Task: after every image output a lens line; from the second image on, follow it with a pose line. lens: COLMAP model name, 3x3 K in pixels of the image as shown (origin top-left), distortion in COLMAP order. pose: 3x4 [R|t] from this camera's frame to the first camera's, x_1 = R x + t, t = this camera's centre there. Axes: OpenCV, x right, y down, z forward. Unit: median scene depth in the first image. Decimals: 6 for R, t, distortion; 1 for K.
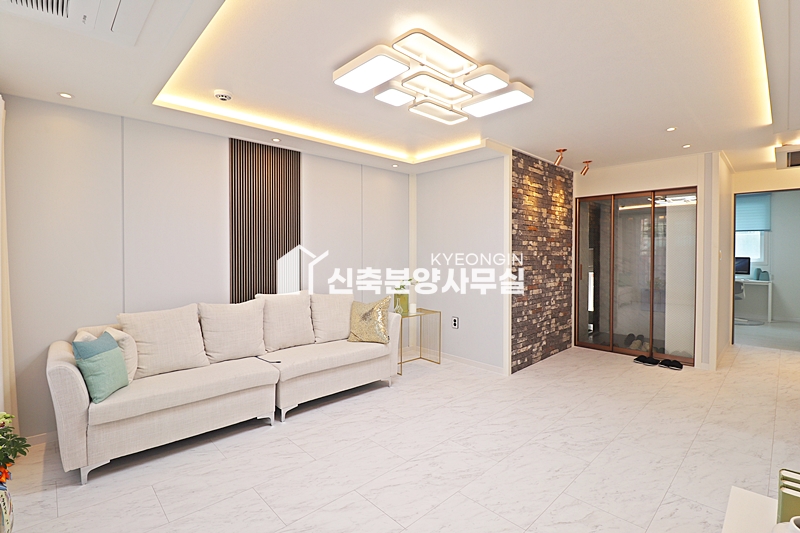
lens RADIAL K [[376.6, 0, 399.6], [0, 376.6, 261.0], [0, 0, 1]] dist [0.001397, -0.000174]
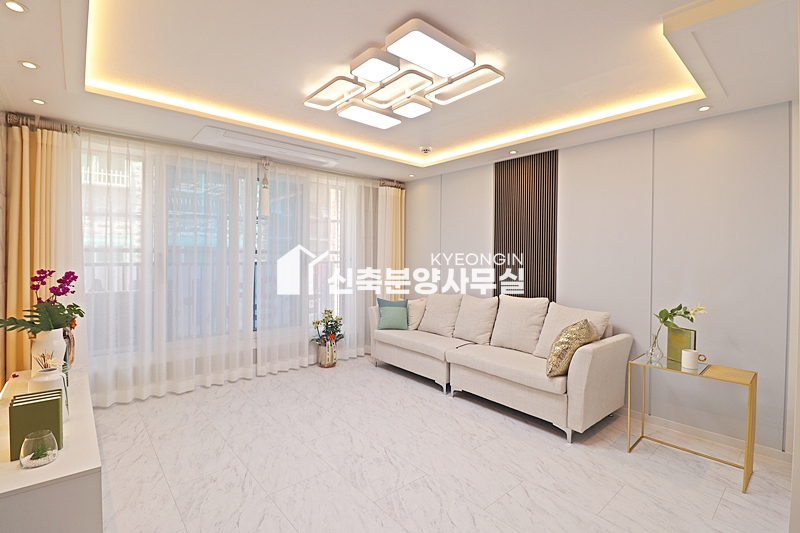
lens RADIAL K [[372.8, 0, 399.1], [0, 372.8, 258.5], [0, 0, 1]] dist [0.021671, -0.018874]
pose [[-0.042484, 0.005988, -0.999079, 0.696939], [-0.033235, 0.999420, 0.007404, -0.015375], [0.998544, 0.033519, -0.042260, 0.678923]]
